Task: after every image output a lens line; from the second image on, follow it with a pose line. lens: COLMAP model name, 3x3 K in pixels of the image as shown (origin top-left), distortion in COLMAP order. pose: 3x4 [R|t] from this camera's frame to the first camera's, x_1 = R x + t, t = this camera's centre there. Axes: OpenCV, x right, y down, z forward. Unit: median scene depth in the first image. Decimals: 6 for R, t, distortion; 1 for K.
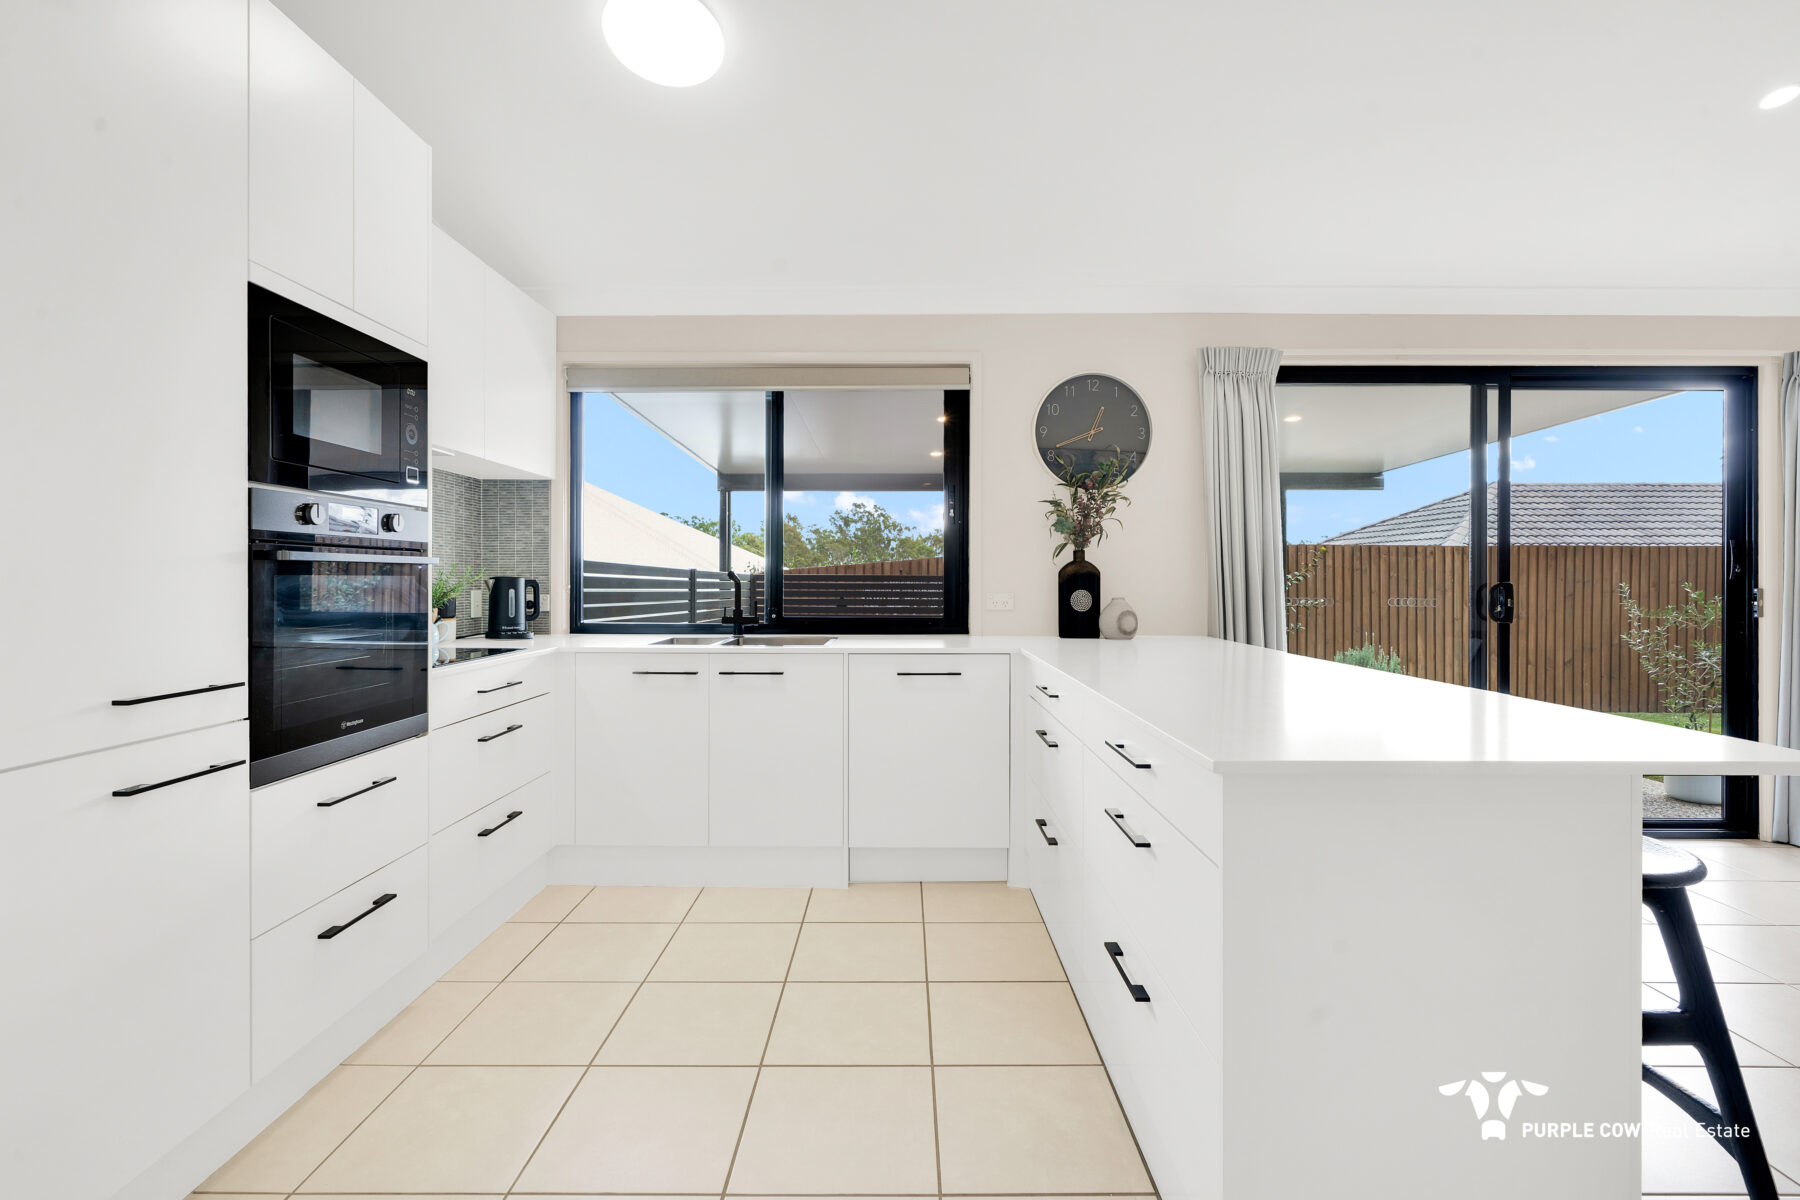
lens RADIAL K [[830.4, 0, 900.0], [0, 830.4, 600.0], [0, 0, 1]] dist [0.000063, -0.000323]
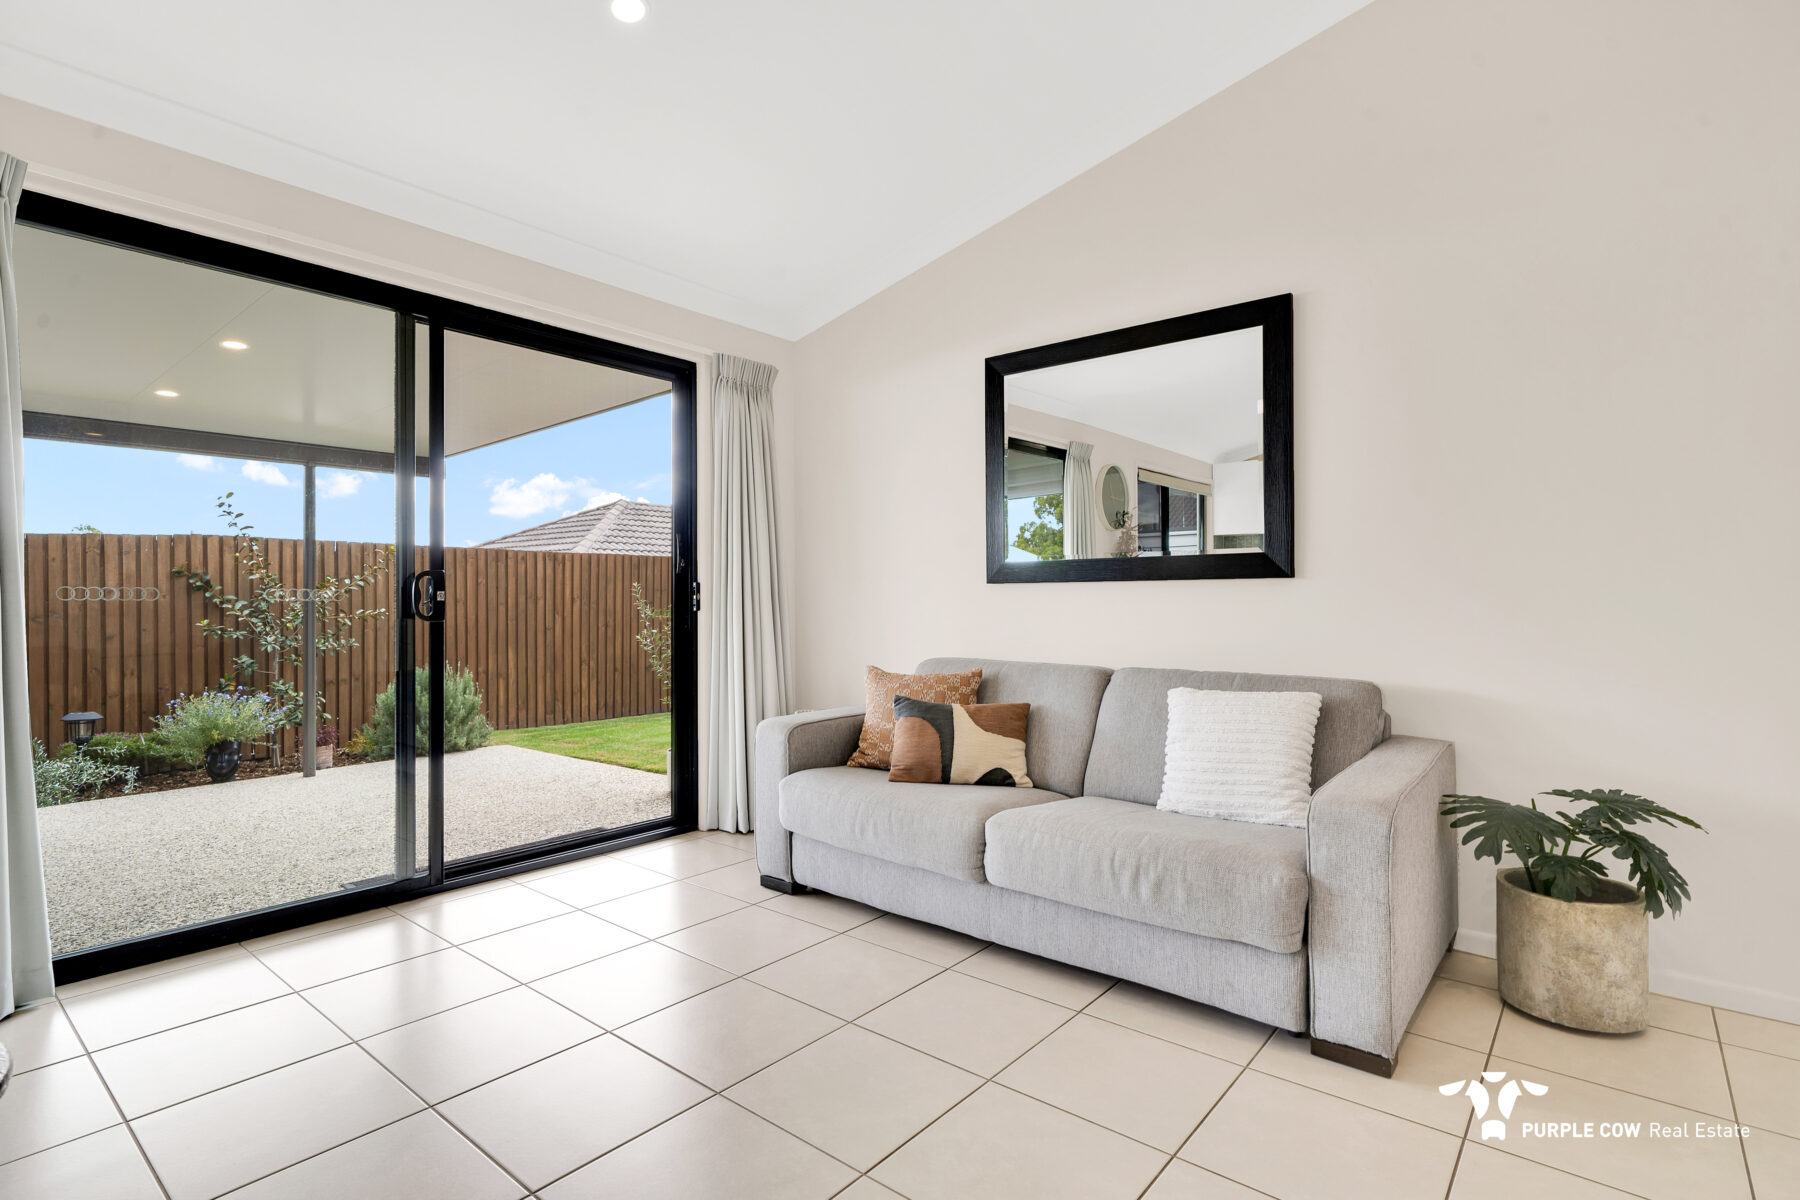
lens RADIAL K [[871.2, 0, 900.0], [0, 871.2, 600.0], [0, 0, 1]] dist [-0.000010, -0.000078]
pose [[0.632839, -0.001693, 0.774282, 0.373587], [0.018614, 0.999742, -0.013028, 0.025989], [-0.774060, 0.022658, 0.632707, 0.142654]]
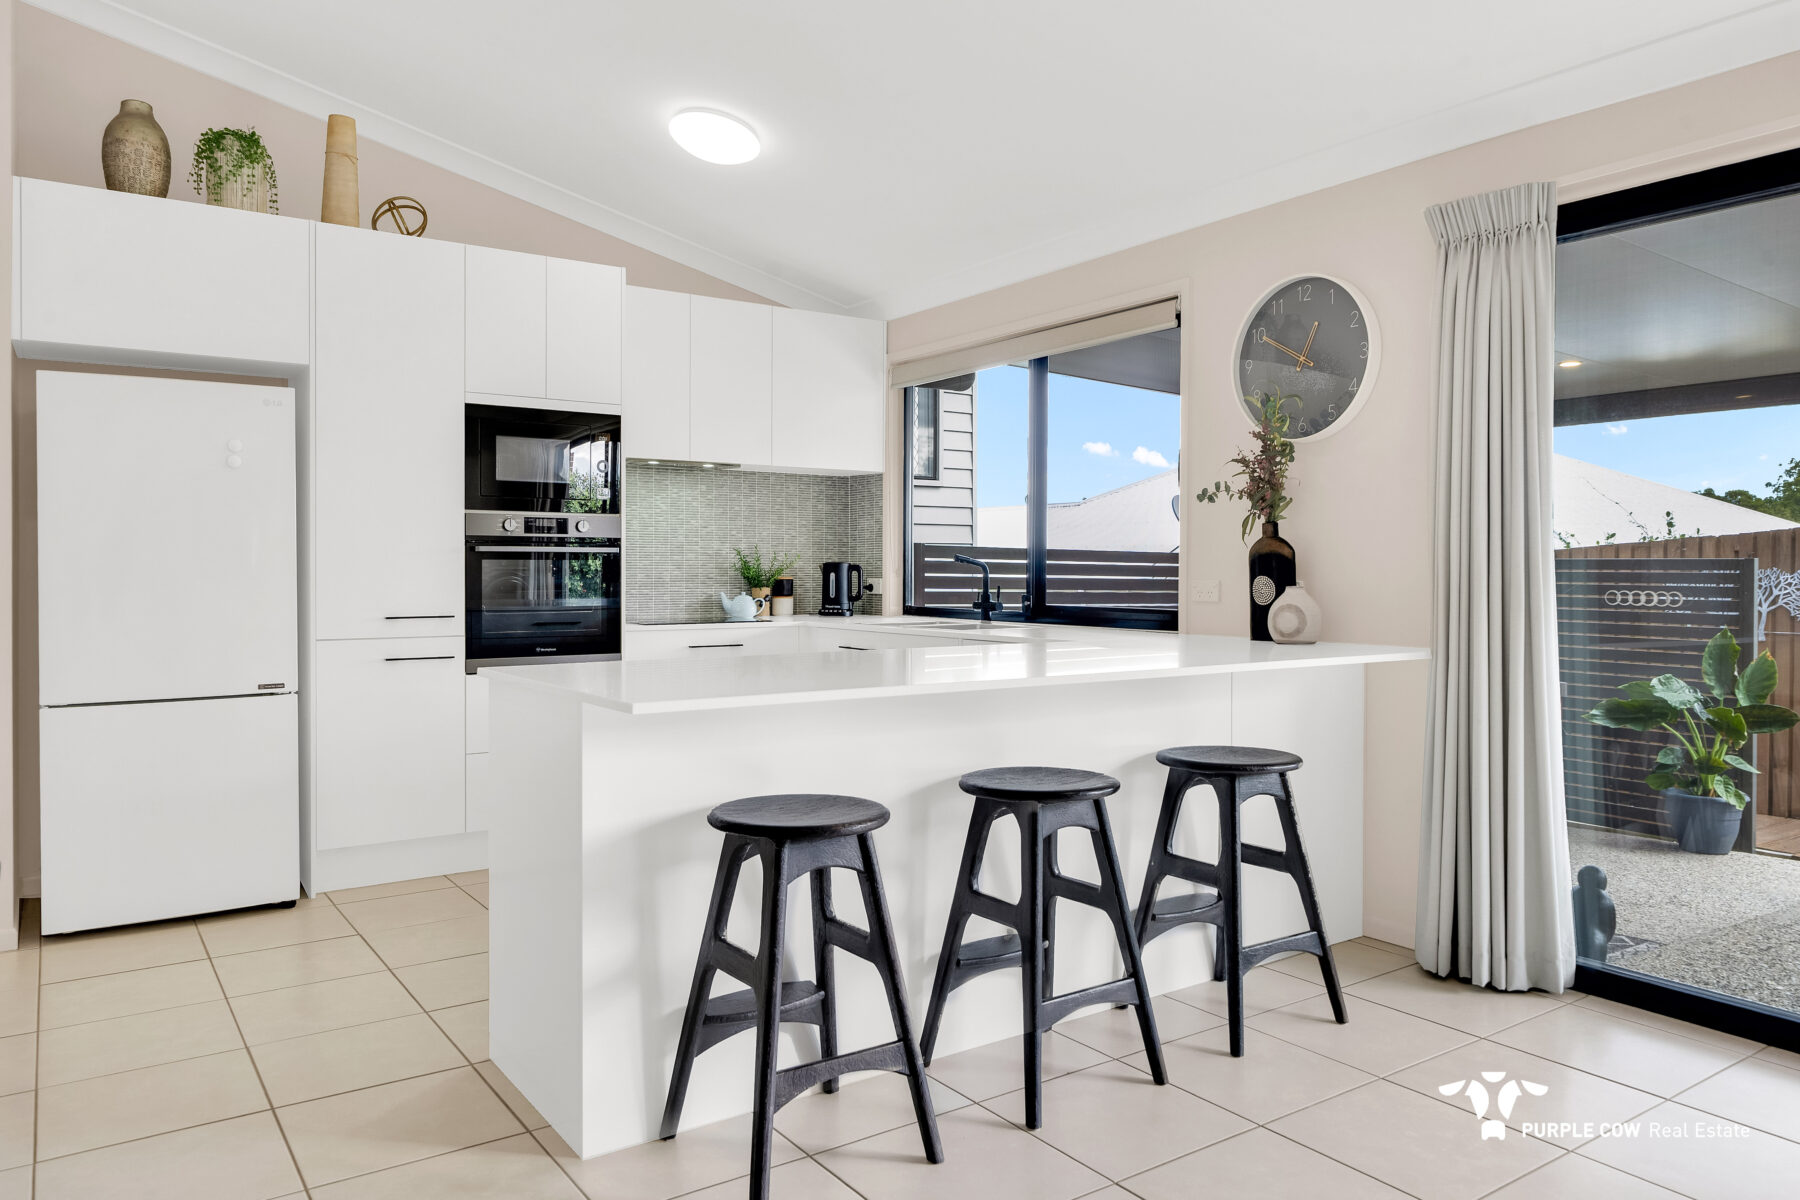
lens RADIAL K [[1229.5, 0, 900.0], [0, 1229.5, 600.0], [0, 0, 1]] dist [-0.000968, -0.001094]
pose [[0.566092, 0.020974, -0.824075, 0.920549], [-0.022810, 0.999692, 0.009775, 0.005263], [0.824026, 0.013264, 0.566396, 0.107756]]
